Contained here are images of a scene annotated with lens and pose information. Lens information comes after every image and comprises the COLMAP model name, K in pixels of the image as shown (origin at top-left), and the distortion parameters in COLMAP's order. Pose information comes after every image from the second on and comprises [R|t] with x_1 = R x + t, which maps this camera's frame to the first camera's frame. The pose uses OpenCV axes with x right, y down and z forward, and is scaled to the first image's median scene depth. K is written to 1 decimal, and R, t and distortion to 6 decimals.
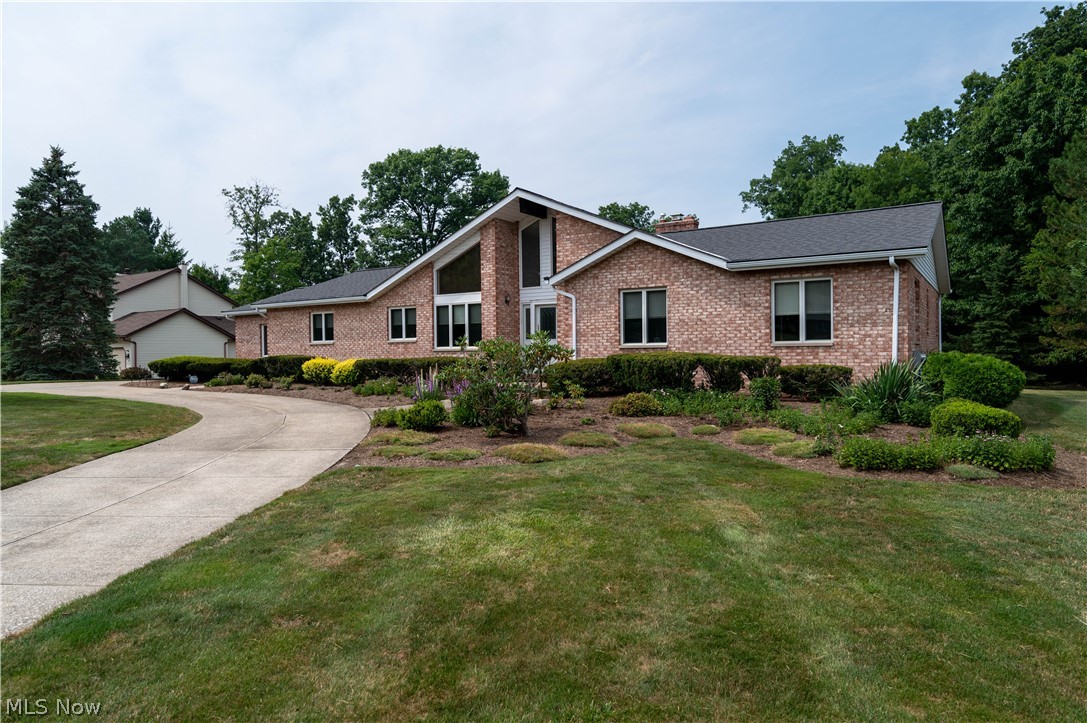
lens RADIAL K [[683.1, 0, 548.8], [0, 683.1, 362.5], [0, 0, 1]] dist [0.005861, -0.004065]
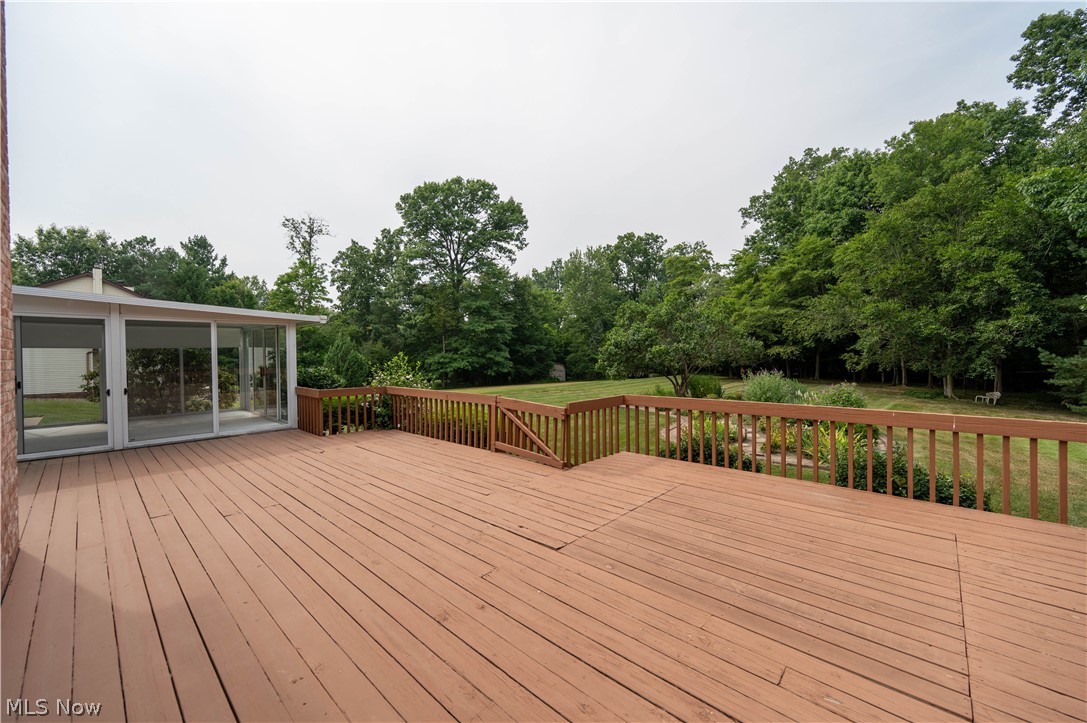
lens RADIAL K [[428.9, 0, 545.2], [0, 428.9, 360.4], [0, 0, 1]] dist [0.001039, 0.000023]
pose [[0.984627, 0.008625, -0.174459, 0.383832], [-0.008191, 0.999961, 0.003204, -0.047260], [0.174480, -0.001725, 0.984659, 1.104245]]
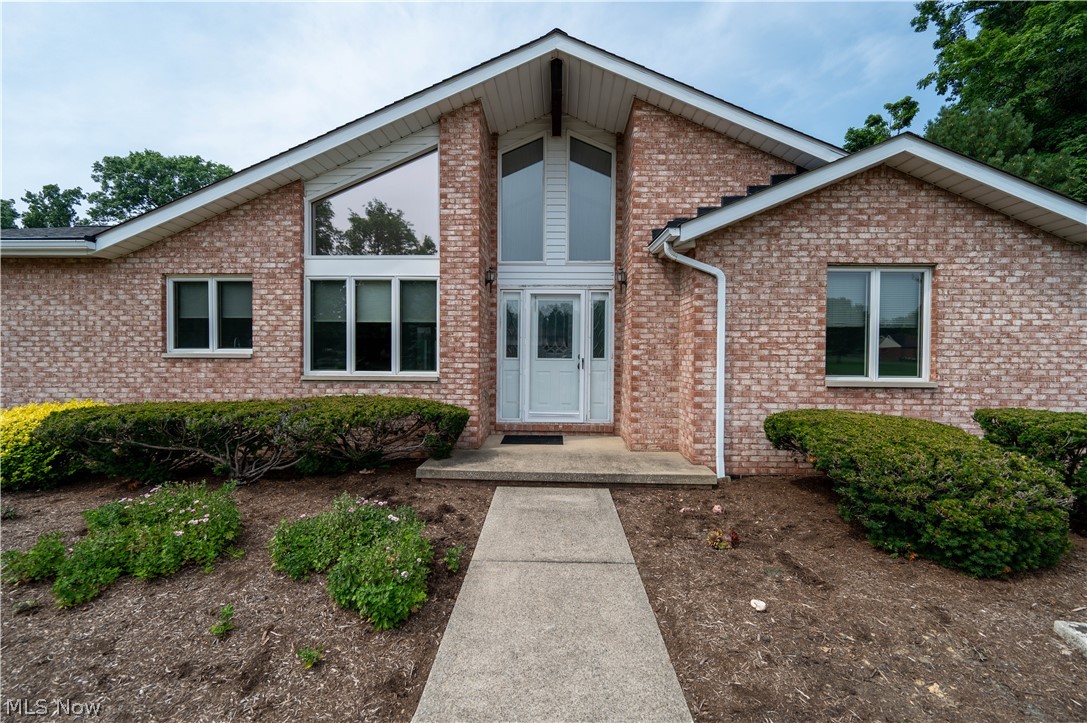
lens RADIAL K [[428.9, 0, 546.1], [0, 428.9, 364.4], [0, 0, 1]] dist [0.001039, 0.000023]
pose [[0.854706, 0.006435, 0.519072, -0.156344], [-0.007886, 0.999969, 0.000589, -0.024620], [-0.519052, -0.004597, 0.854731, 0.591912]]
